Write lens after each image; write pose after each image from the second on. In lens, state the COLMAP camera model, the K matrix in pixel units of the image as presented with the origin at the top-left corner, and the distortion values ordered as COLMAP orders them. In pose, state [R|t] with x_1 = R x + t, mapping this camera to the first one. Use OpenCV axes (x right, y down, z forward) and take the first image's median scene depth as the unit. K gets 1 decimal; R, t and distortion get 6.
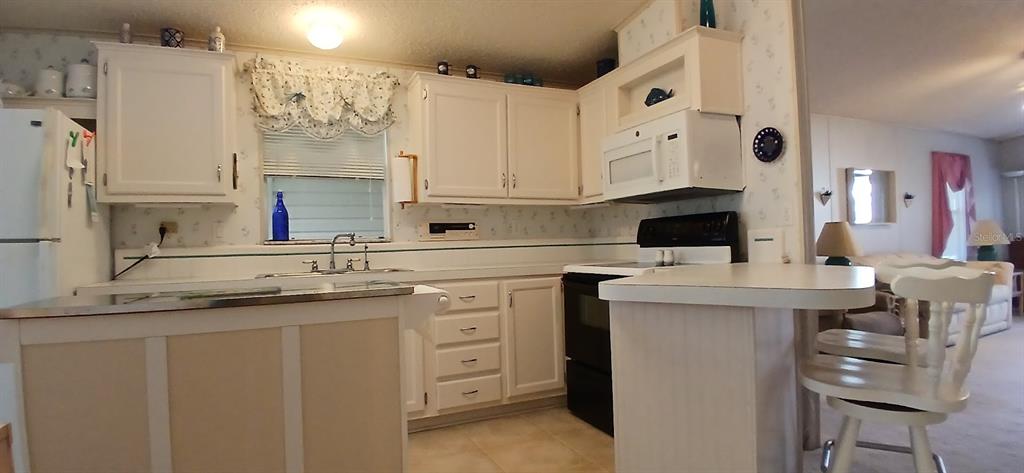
lens RADIAL K [[510.4, 0, 507.5], [0, 510.4, 240.5], [0, 0, 1]] dist [-0.010186, -0.032120]
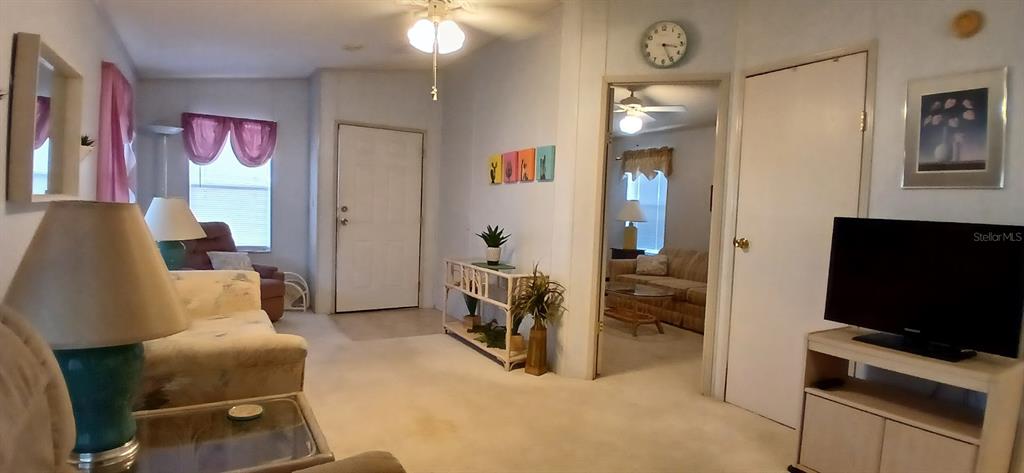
lens RADIAL K [[510.4, 0, 513.4], [0, 510.4, 241.9], [0, 0, 1]] dist [-0.010186, -0.032120]
pose [[-0.103675, -0.035585, 0.993974, 0.553328], [-0.051792, 0.998197, 0.030334, -0.047910], [-0.993262, -0.048335, -0.105331, 1.186465]]
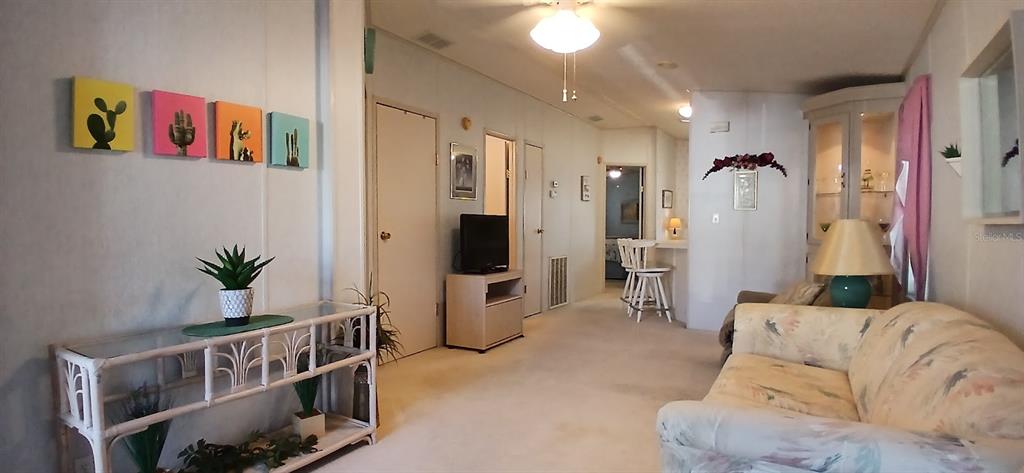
lens RADIAL K [[510.4, 0, 509.2], [0, 510.4, 235.7], [0, 0, 1]] dist [-0.010186, -0.032120]
pose [[-0.813972, 0.046897, -0.579008, 1.977891], [0.032540, 0.998852, 0.035158, -0.072649], [0.579992, 0.009777, -0.814563, 1.850305]]
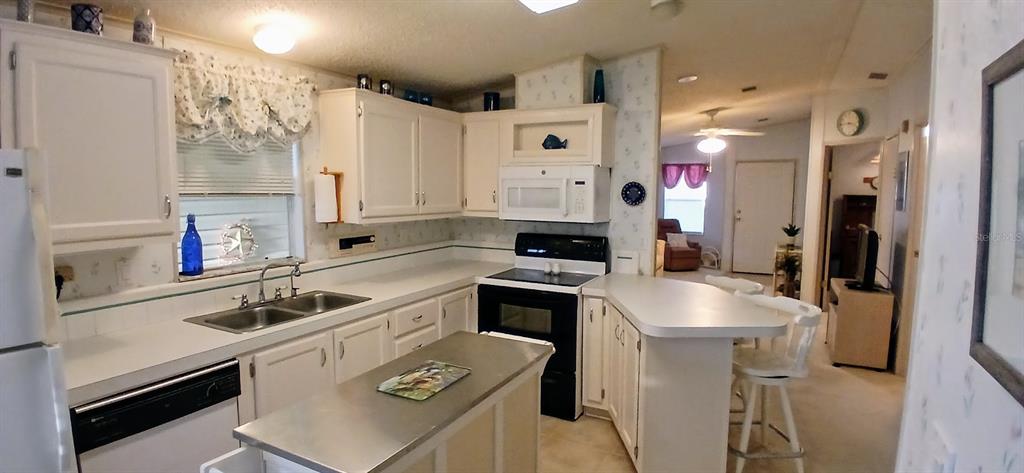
lens RADIAL K [[510.4, 0, 509.1], [0, 510.4, 242.5], [0, 0, 1]] dist [-0.010186, -0.032120]
pose [[0.791069, -0.033917, 0.610786, -0.538705], [-0.035230, 0.994279, 0.100841, -0.150169], [-0.610712, -0.101290, 0.785348, 0.049275]]
